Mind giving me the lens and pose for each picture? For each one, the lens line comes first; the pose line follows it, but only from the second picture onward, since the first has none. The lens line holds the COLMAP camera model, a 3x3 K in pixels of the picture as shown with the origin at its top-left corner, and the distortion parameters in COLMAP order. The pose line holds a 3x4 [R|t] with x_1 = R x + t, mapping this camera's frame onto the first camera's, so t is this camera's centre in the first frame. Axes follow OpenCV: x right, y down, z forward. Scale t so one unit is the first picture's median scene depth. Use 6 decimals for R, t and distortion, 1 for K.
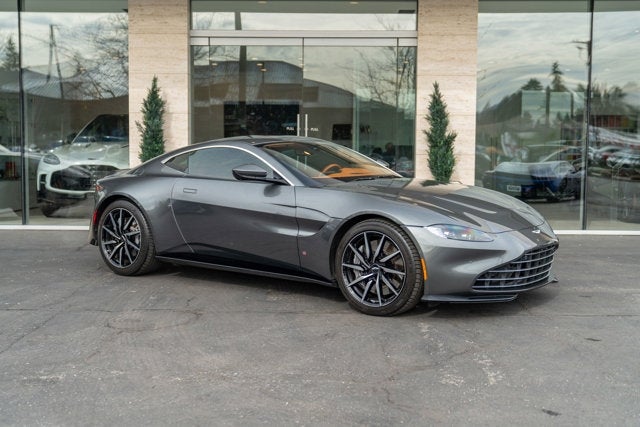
lens RADIAL K [[848.0, 0, 320.0], [0, 848.0, 213.5], [0, 0, 1]] dist [0.003563, 0.012259]
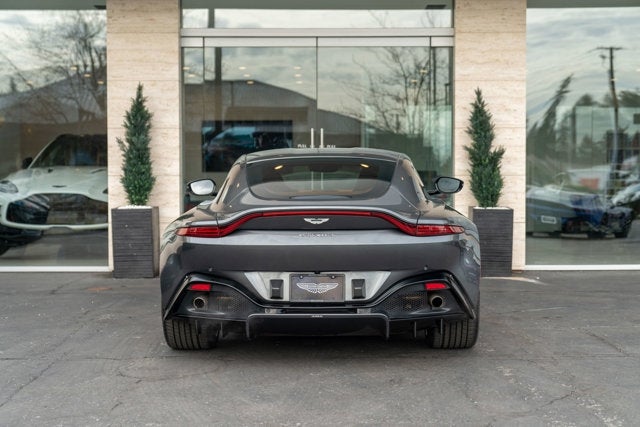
lens RADIAL K [[1029.5, 0, 320.0], [0, 1029.5, 213.5], [0, 0, 1]] dist [0.013614, -0.013085]
pose [[0.999650, -0.010433, 0.024323, -0.044161], [0.011589, 0.998787, -0.047858, 0.014706], [-0.023794, 0.048123, 0.998558, -0.002634]]
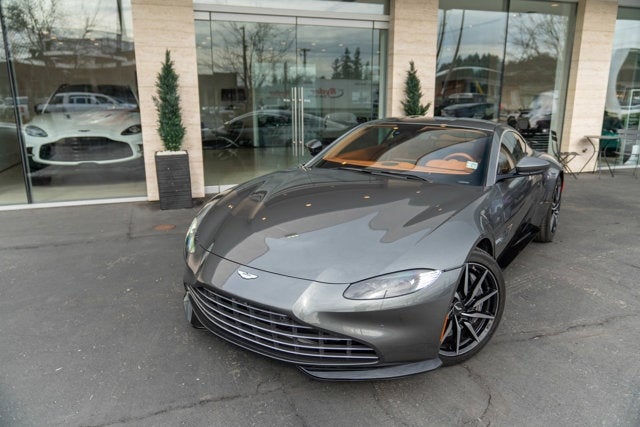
lens RADIAL K [[480.8, 0, 320.0], [0, 480.8, 213.5], [0, 0, 1]] dist [-0.014539, 0.000137]
pose [[0.932758, -0.093104, 0.348274, -0.238668], [0.036397, 0.985460, 0.165964, -0.057647], [-0.358662, -0.142128, 0.922584, 0.380788]]
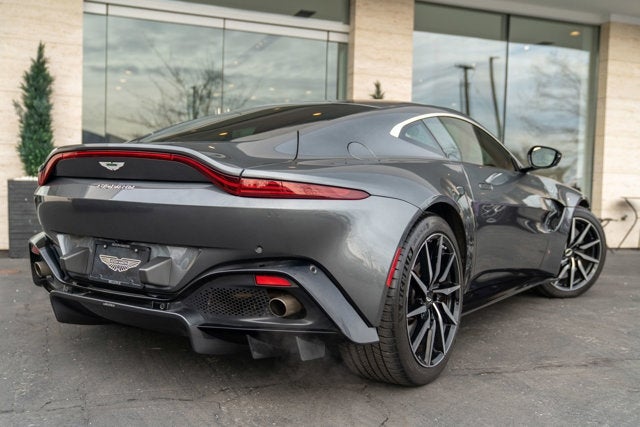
lens RADIAL K [[679.2, 0, 320.0], [0, 679.2, 213.5], [0, 0, 1]] dist [0.008609, -0.000237]
pose [[0.922830, 0.007113, 0.385141, -0.195371], [0.007786, 0.999281, -0.037110, 0.012537], [-0.385128, 0.037245, 0.922111, 0.353579]]
